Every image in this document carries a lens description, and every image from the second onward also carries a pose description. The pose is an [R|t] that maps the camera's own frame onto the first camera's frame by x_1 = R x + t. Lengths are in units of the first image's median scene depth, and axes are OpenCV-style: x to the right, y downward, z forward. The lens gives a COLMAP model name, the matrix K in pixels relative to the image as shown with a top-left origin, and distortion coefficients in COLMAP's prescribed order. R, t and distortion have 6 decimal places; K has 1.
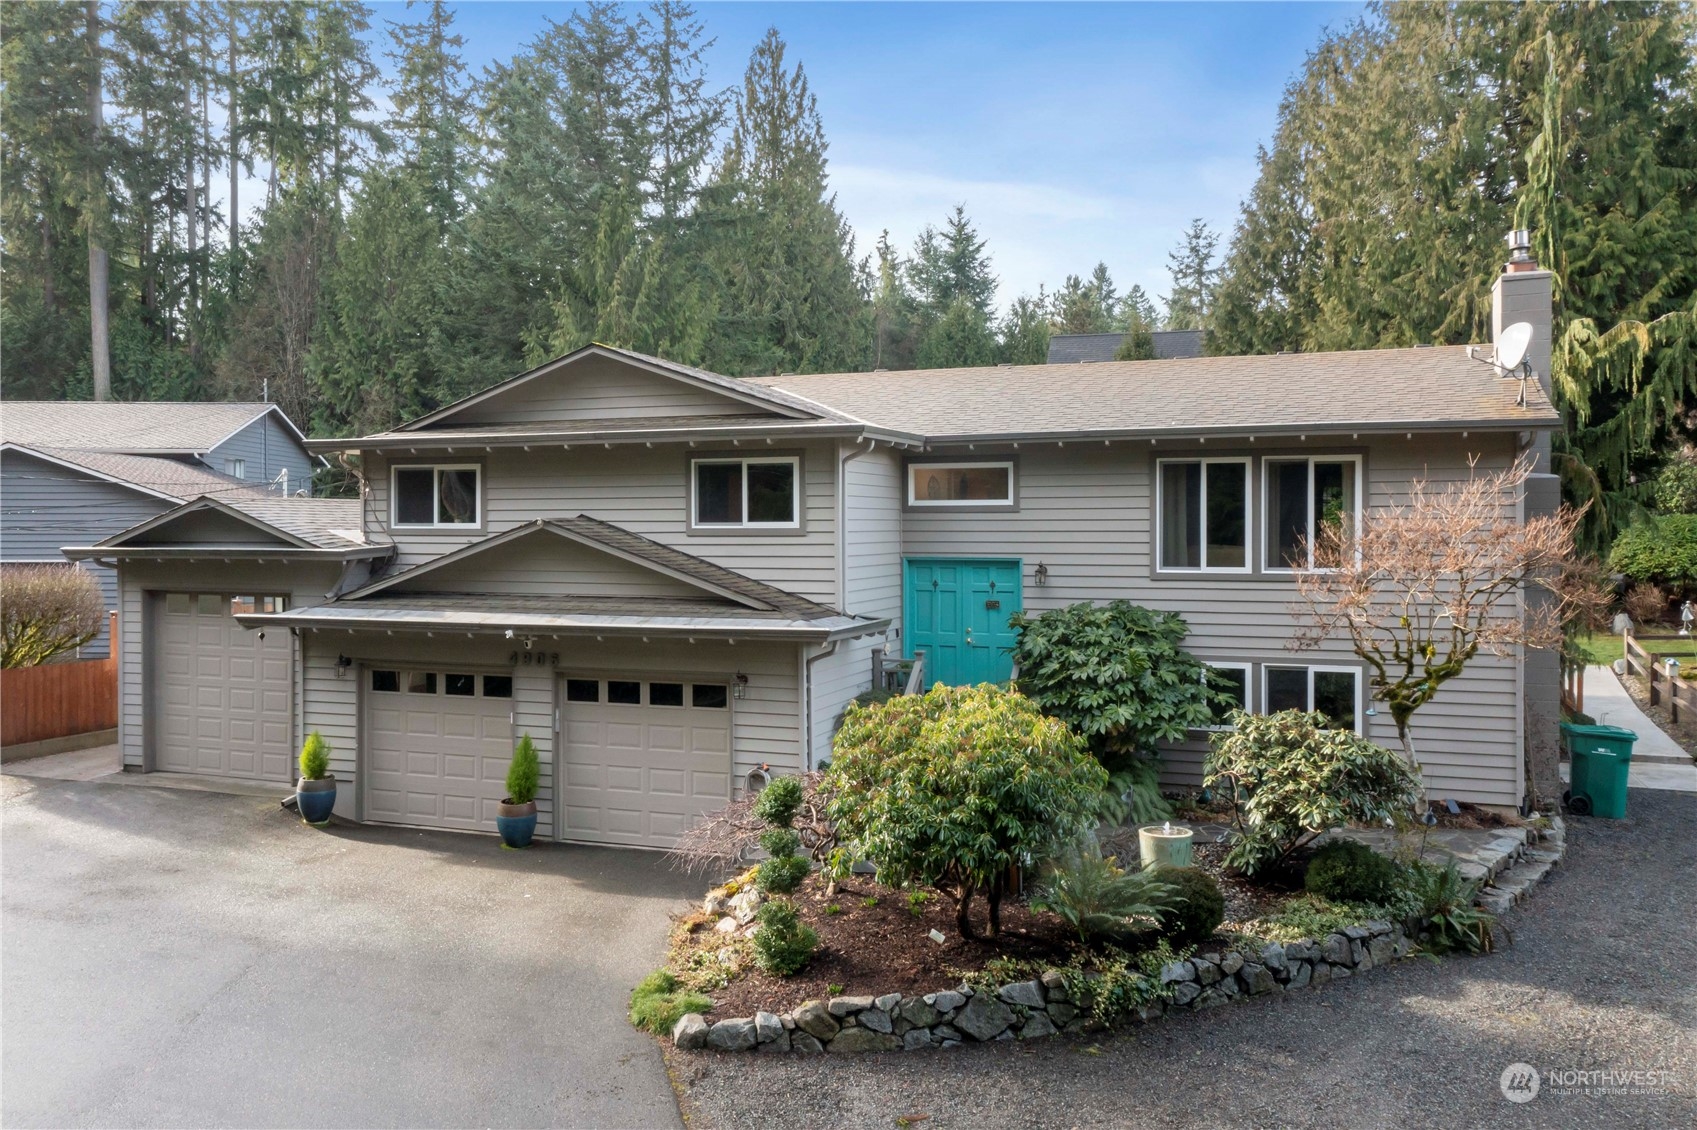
lens RADIAL K [[1332.4, 0, 887.8], [0, 1332.4, 535.9], [0, 0, 1]] dist [-0.001823, 0.019806]
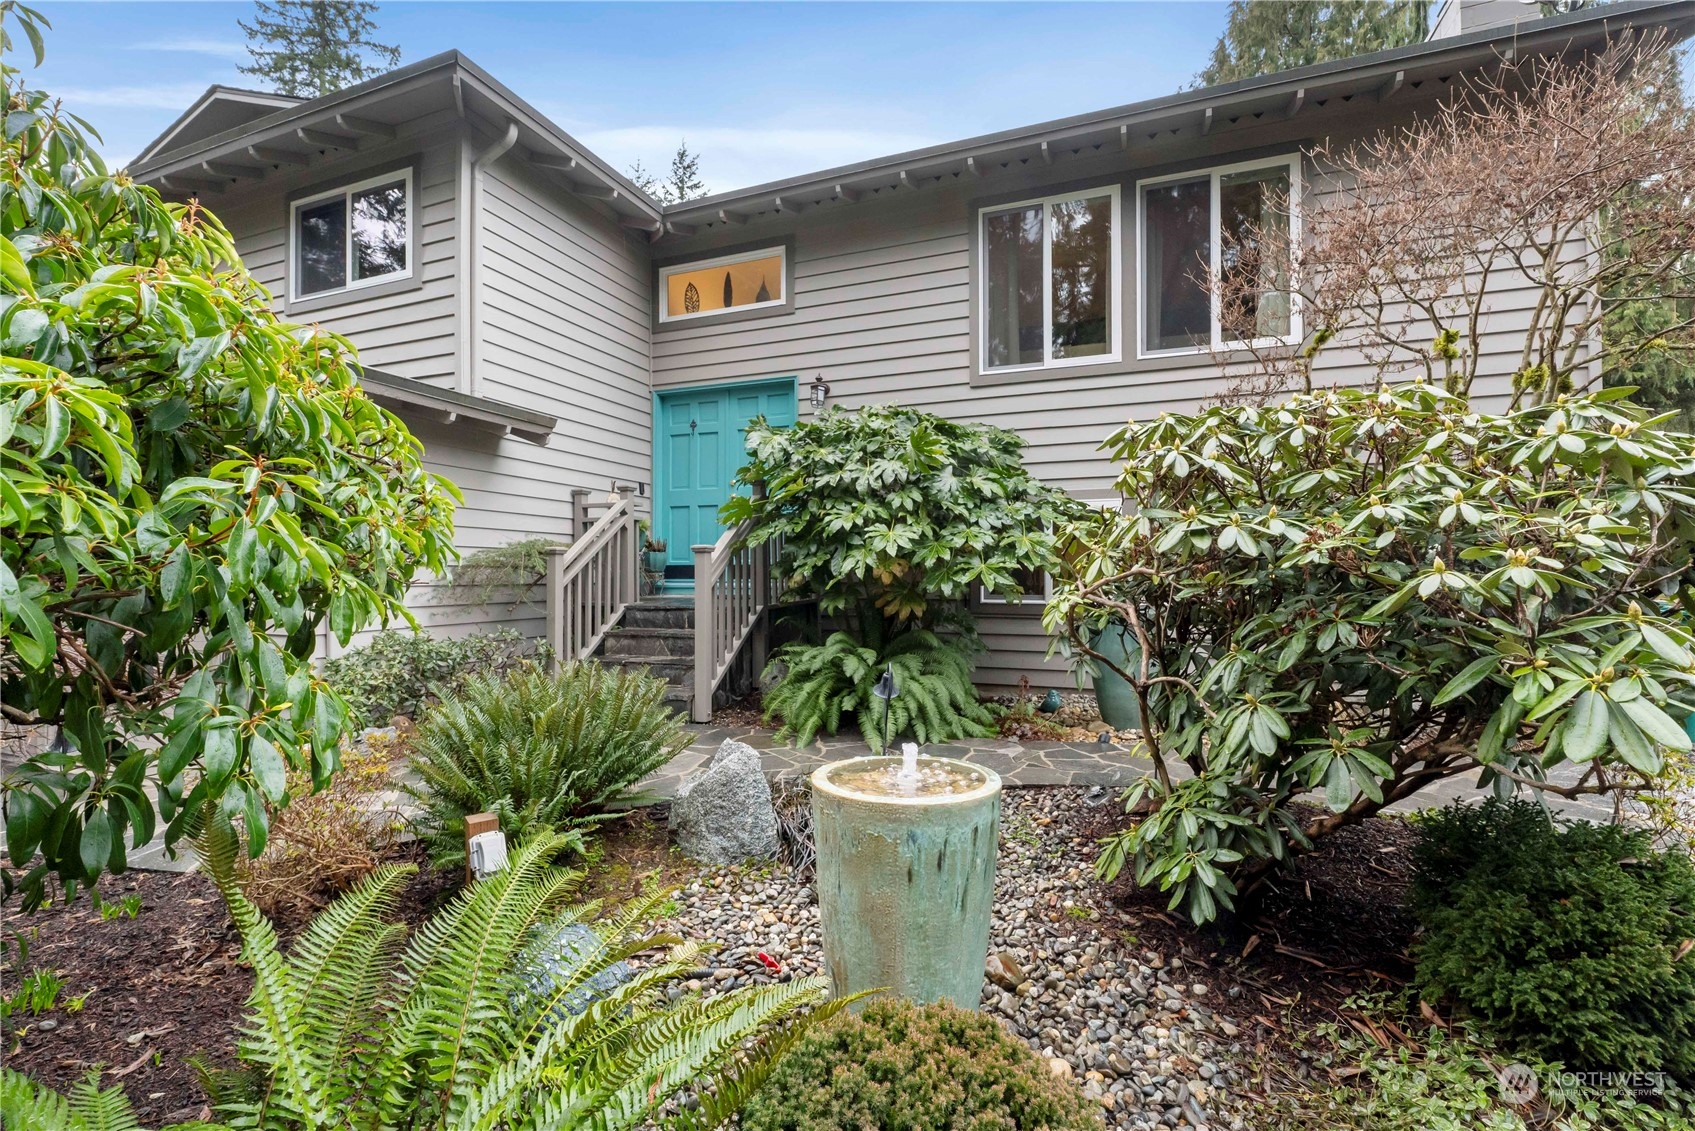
lens RADIAL K [[731.4, 0, 862.8], [0, 731.4, 569.4], [0, 0, 1]] dist [-0.001789, -0.000035]
pose [[0.999719, -0.000308, -0.023712, 0.153812], [-0.000176, 0.999792, -0.020391, 0.137410], [0.023713, 0.020389, 0.999511, 0.637747]]
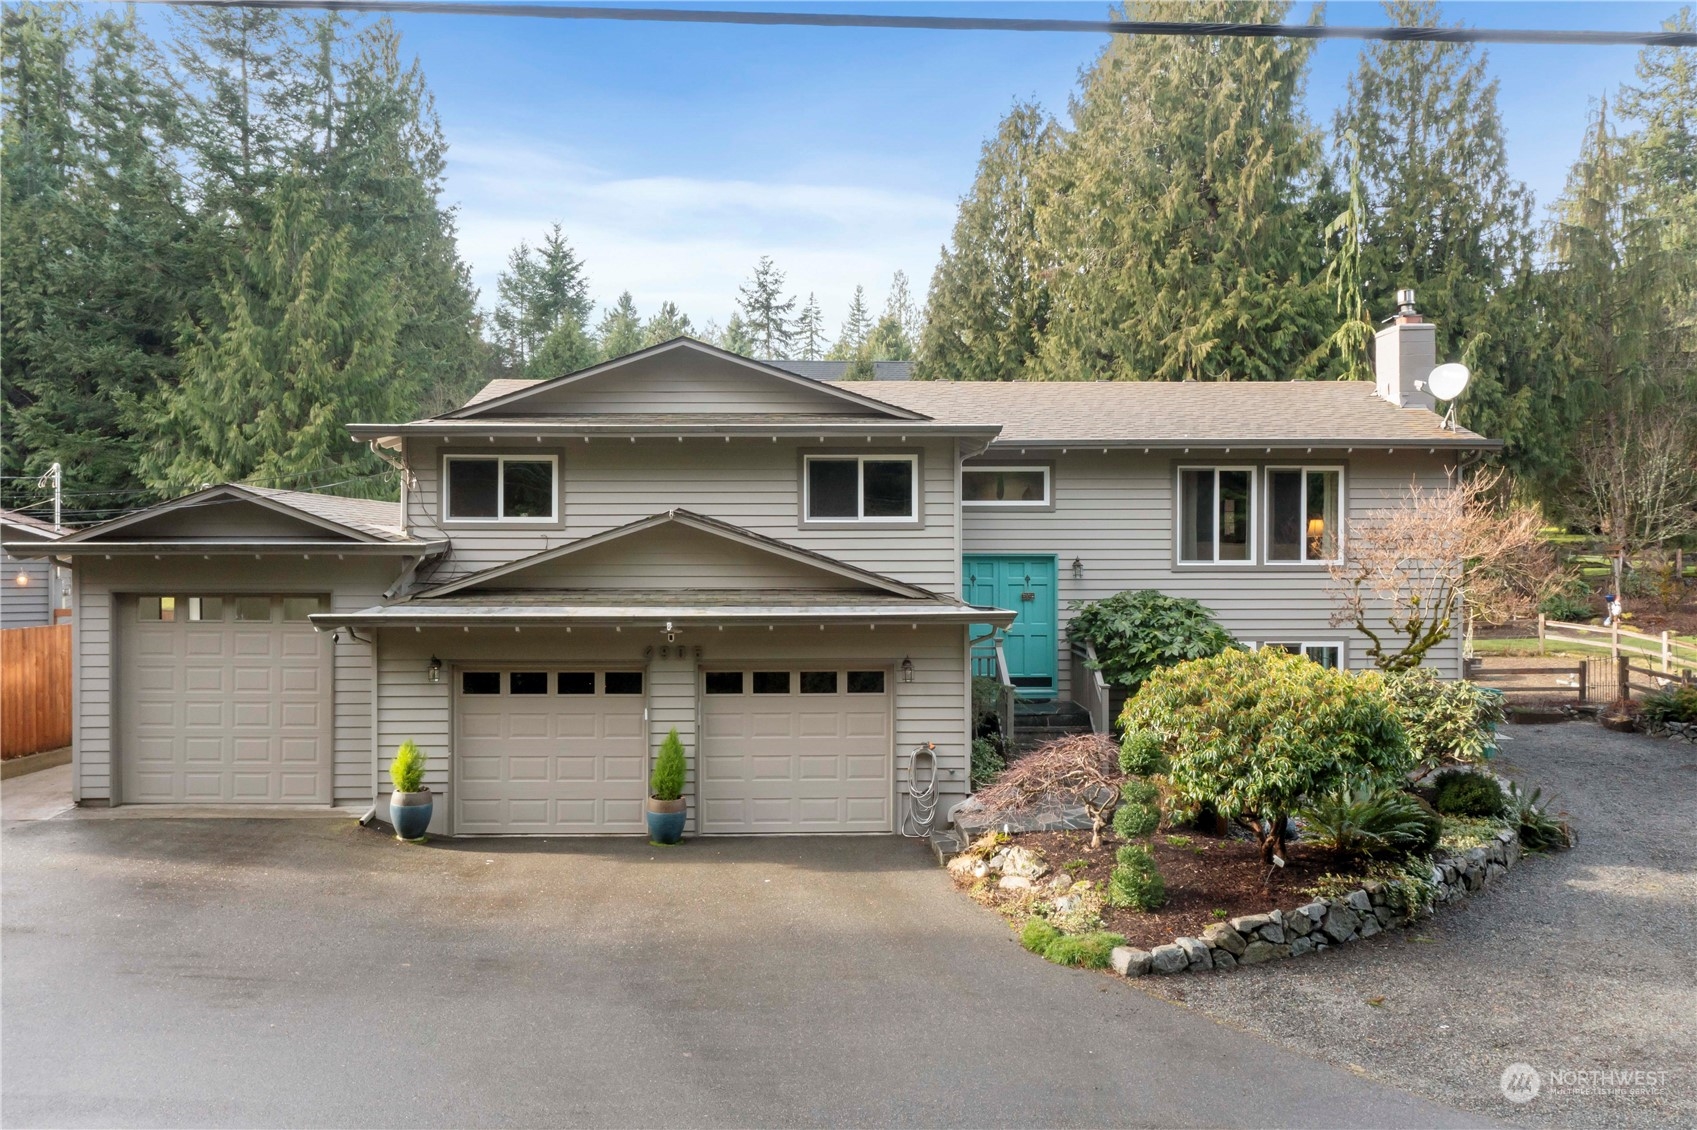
lens RADIAL K [[1332.4, 0, 863.4], [0, 1332.4, 558.1], [0, 0, 1]] dist [-0.001823, 0.019806]
pose [[0.931305, -0.000327, 0.364241, -0.475652], [0.002640, 0.999979, -0.005852, 0.027737], [-0.364231, 0.006412, 0.931287, 0.032513]]
